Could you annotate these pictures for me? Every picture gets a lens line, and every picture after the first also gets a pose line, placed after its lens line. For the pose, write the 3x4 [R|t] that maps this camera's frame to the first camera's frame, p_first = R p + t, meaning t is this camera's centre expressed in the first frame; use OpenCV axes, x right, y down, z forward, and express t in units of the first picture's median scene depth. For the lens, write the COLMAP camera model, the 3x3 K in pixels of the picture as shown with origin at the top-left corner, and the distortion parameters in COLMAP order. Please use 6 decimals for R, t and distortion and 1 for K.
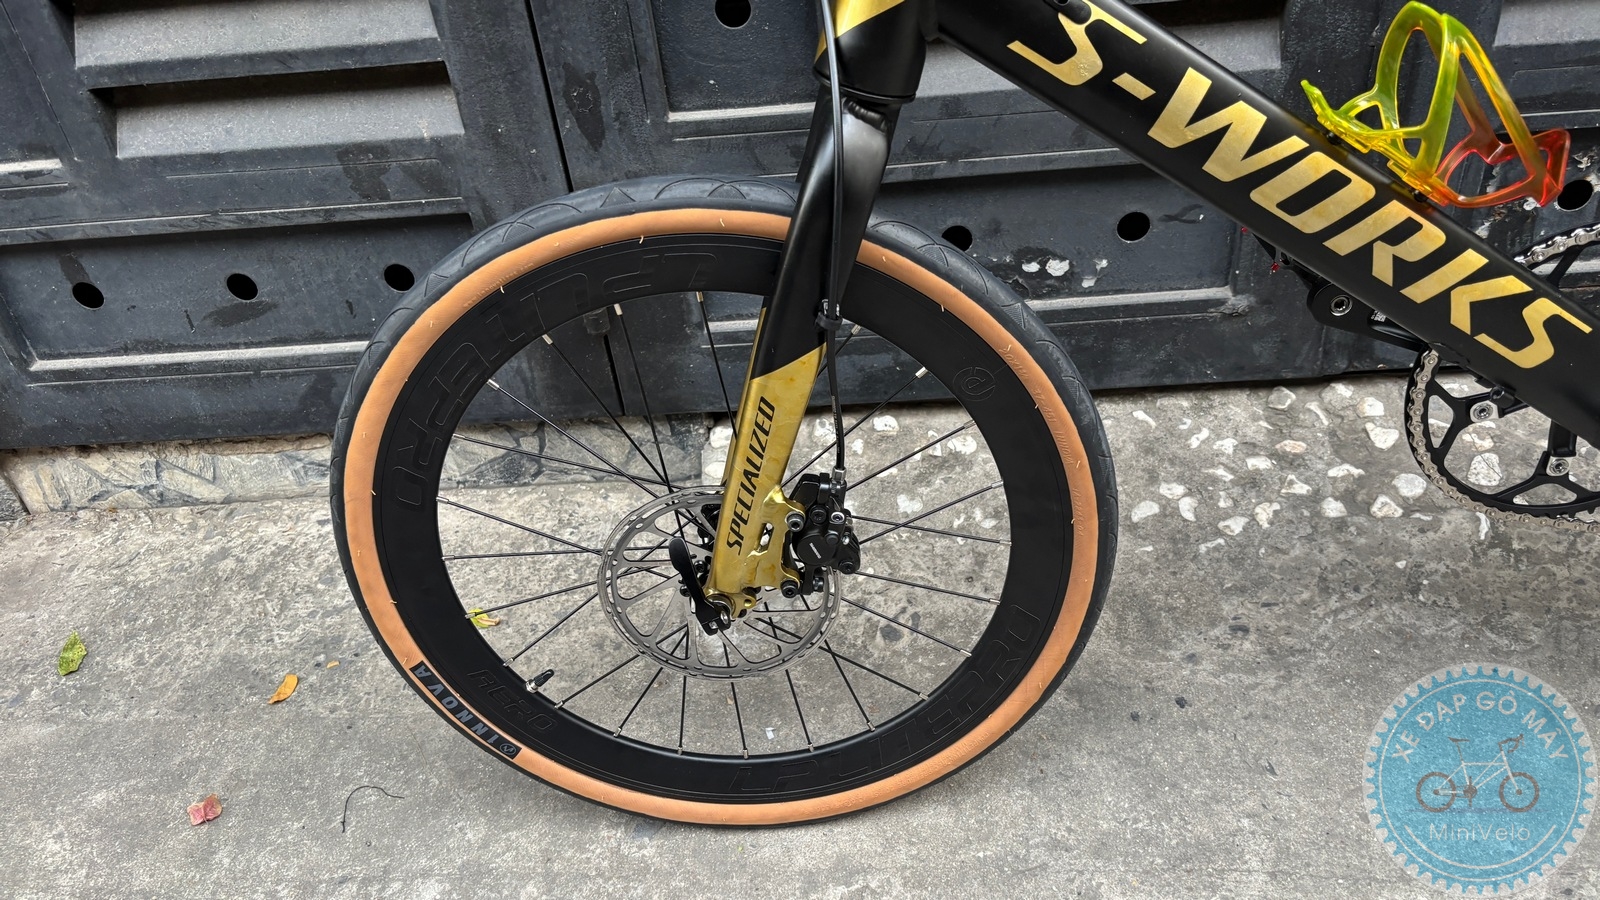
lens RADIAL K [[1219.4, 0, 808.1], [0, 1219.4, 465.0], [0, 0, 1]] dist [0.040688, -0.061707]
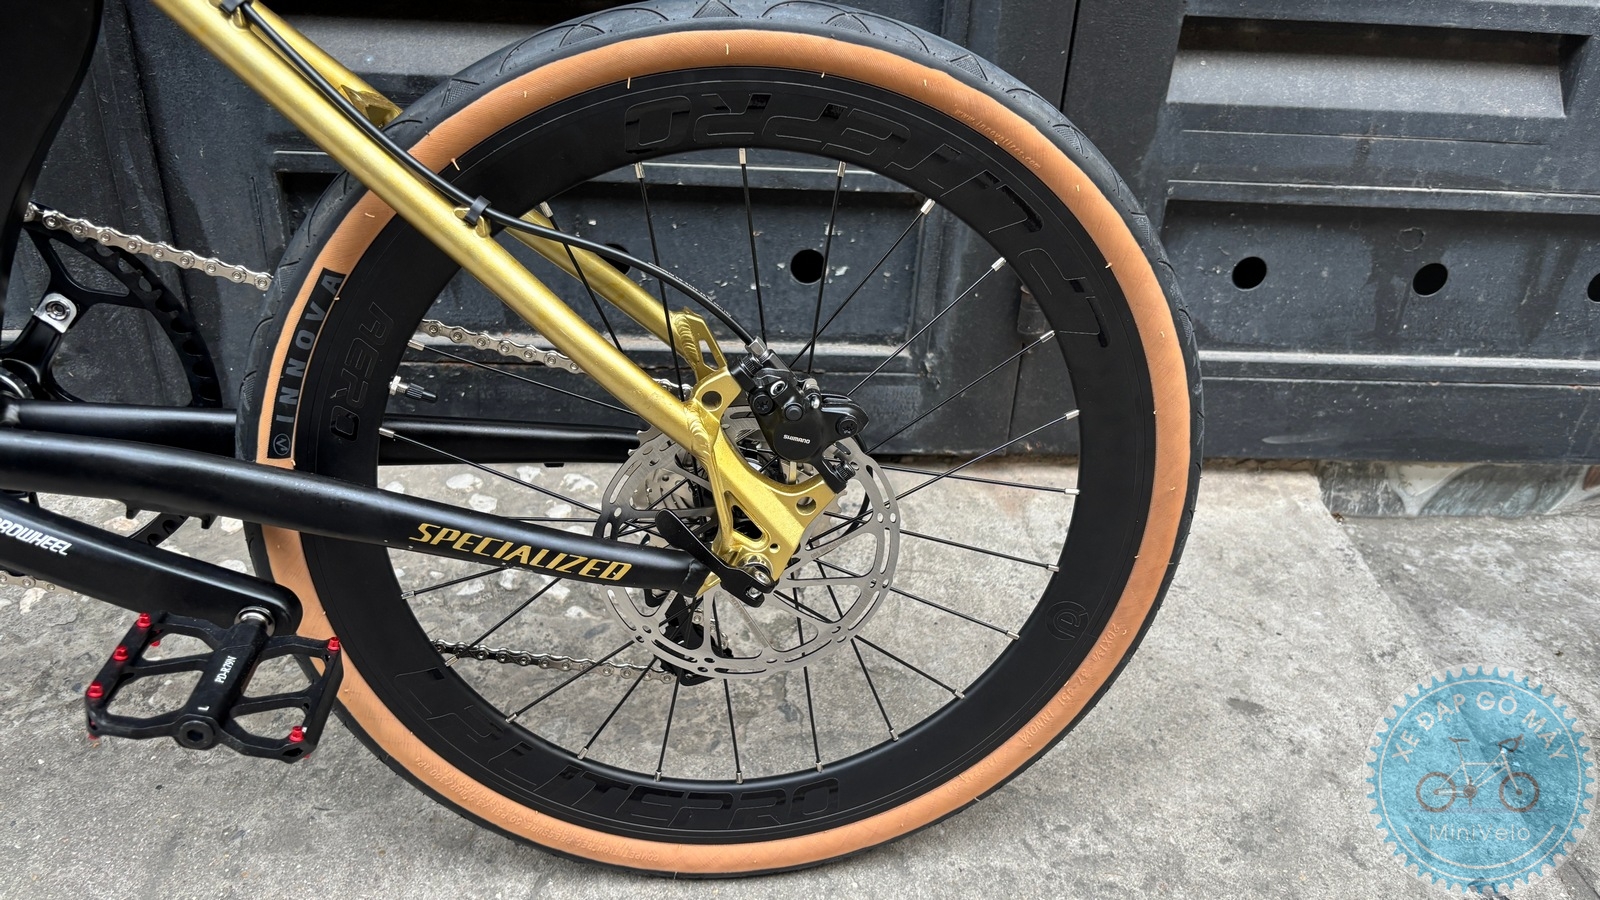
lens RADIAL K [[1219.4, 0, 802.3], [0, 1219.4, 469.7], [0, 0, 1]] dist [0.040688, -0.061707]
pose [[0.981565, 0.072684, 0.176770, 0.745926], [-0.047439, 0.988576, -0.143062, 0.049960], [-0.185149, 0.132039, 0.973800, 0.087962]]
